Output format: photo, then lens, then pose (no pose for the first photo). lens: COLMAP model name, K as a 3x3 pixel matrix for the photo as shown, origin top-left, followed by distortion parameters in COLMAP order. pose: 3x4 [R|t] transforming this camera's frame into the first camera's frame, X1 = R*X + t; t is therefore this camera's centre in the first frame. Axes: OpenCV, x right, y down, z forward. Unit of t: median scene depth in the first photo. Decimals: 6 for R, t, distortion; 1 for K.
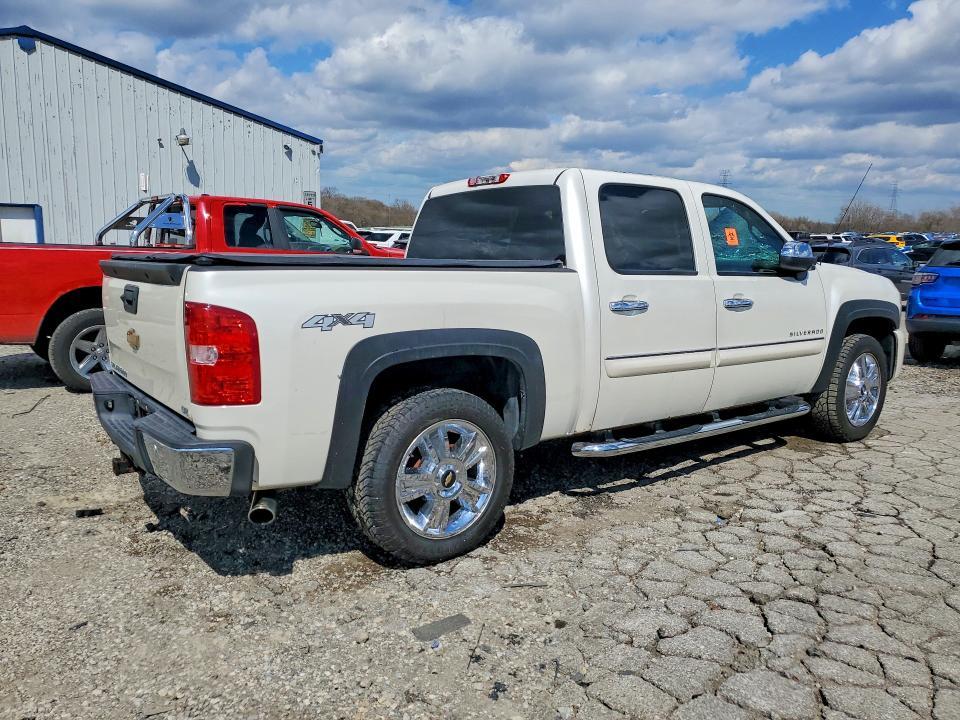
lens RADIAL K [[766.8, 0, 482.9], [0, 766.8, 357.1], [0, 0, 1]] dist [0.023489, -0.000922]
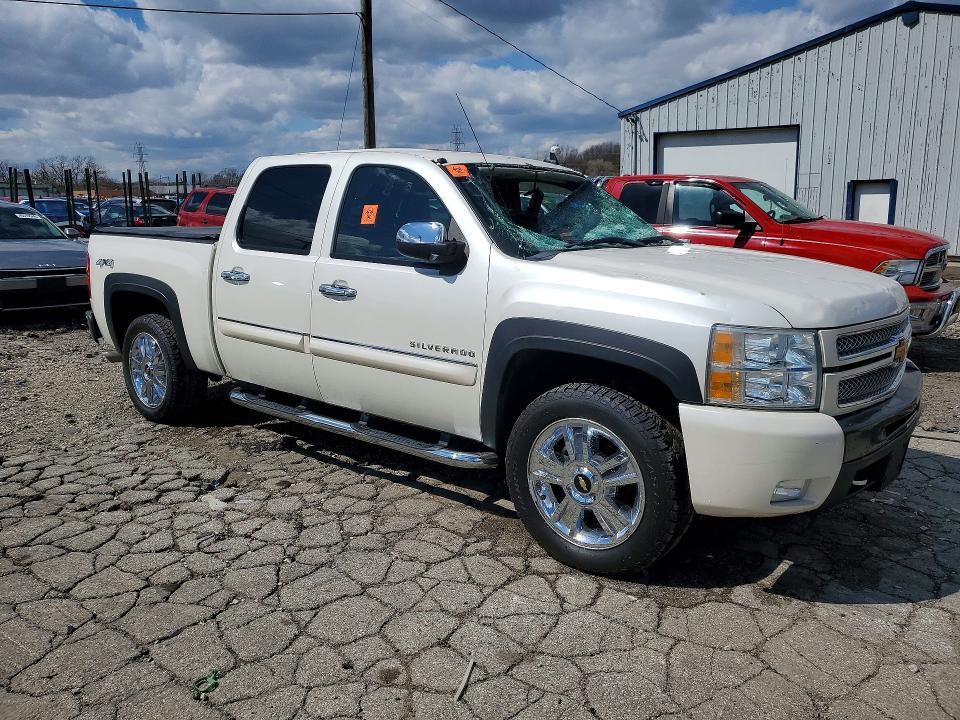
lens RADIAL K [[766.8, 0, 482.9], [0, 766.8, 357.1], [0, 0, 1]] dist [0.023489, -0.000922]
pose [[0.222141, 0.172747, -0.959589, 1.031150], [-0.138973, 0.979741, 0.144203, -0.122626], [0.965060, 0.101323, 0.241648, 0.809861]]
